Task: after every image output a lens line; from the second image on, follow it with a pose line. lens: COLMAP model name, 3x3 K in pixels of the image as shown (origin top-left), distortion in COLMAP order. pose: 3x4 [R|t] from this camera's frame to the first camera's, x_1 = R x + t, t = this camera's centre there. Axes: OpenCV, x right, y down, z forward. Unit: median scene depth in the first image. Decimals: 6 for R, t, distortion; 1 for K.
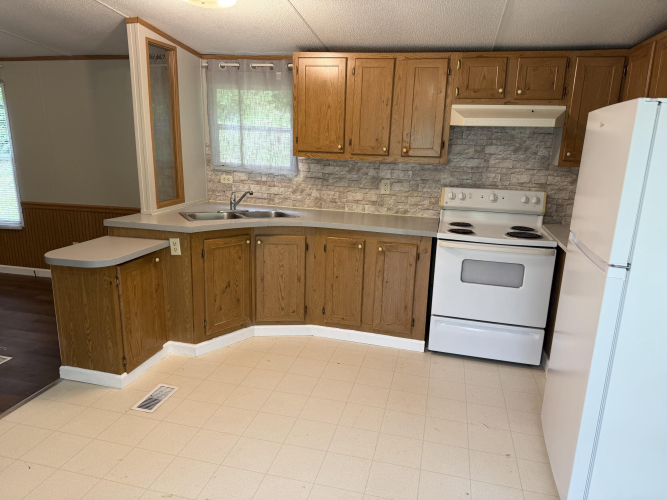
lens RADIAL K [[467.5, 0, 337.0], [0, 467.5, 250.6], [0, 0, 1]] dist [0.123327, -0.165189]
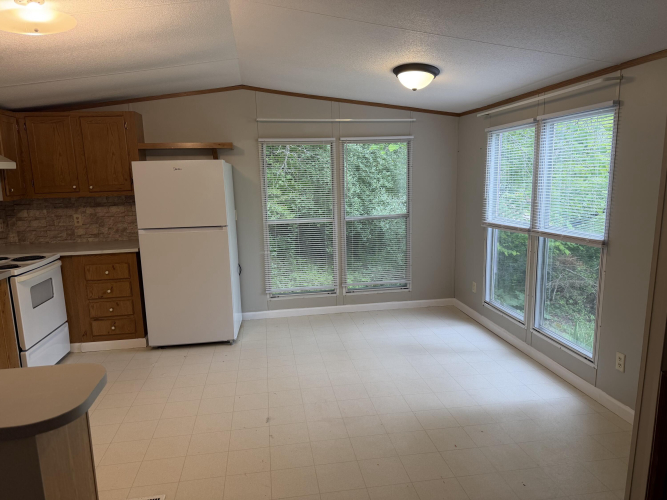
lens RADIAL K [[467.5, 0, 337.0], [0, 467.5, 250.6], [0, 0, 1]] dist [0.123327, -0.165189]
pose [[-0.388374, -0.169694, 0.905742, -0.827909], [0.225296, 0.935584, 0.271890, -0.169846], [-0.893536, 0.309655, -0.325126, 0.584839]]
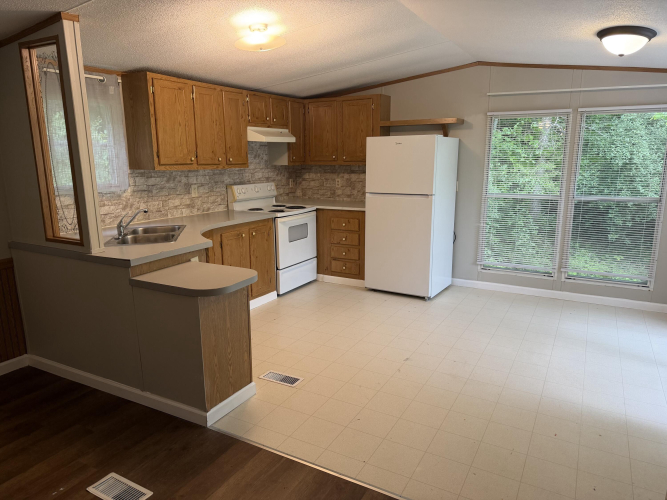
lens RADIAL K [[467.5, 0, 337.0], [0, 467.5, 250.6], [0, 0, 1]] dist [0.123327, -0.165189]
pose [[0.255263, -0.230483, 0.938999, -0.966506], [0.234575, 0.956919, 0.171113, -0.112492], [-0.937985, 0.176587, 0.298332, 0.334872]]
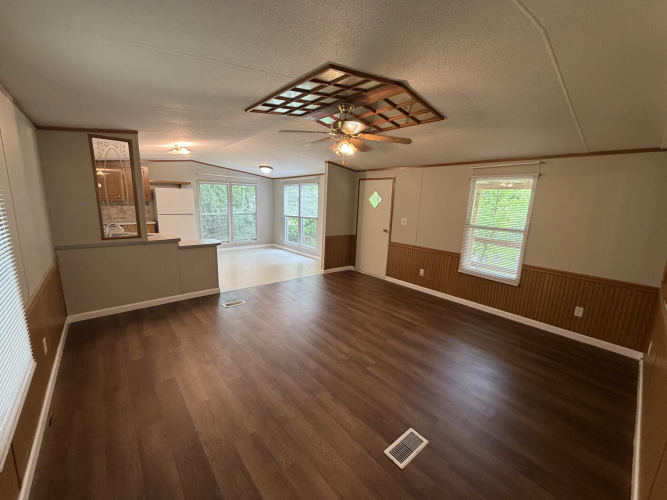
lens RADIAL K [[266.2, 0, 335.4], [0, 266.2, 251.5], [0, 0, 1]] dist [0.007707, -0.000078]
pose [[-0.815335, -0.159300, 0.556643, -1.404862], [0.084371, 0.918454, 0.386424, -0.336320], [-0.572809, 0.362030, -0.735408, 1.244096]]
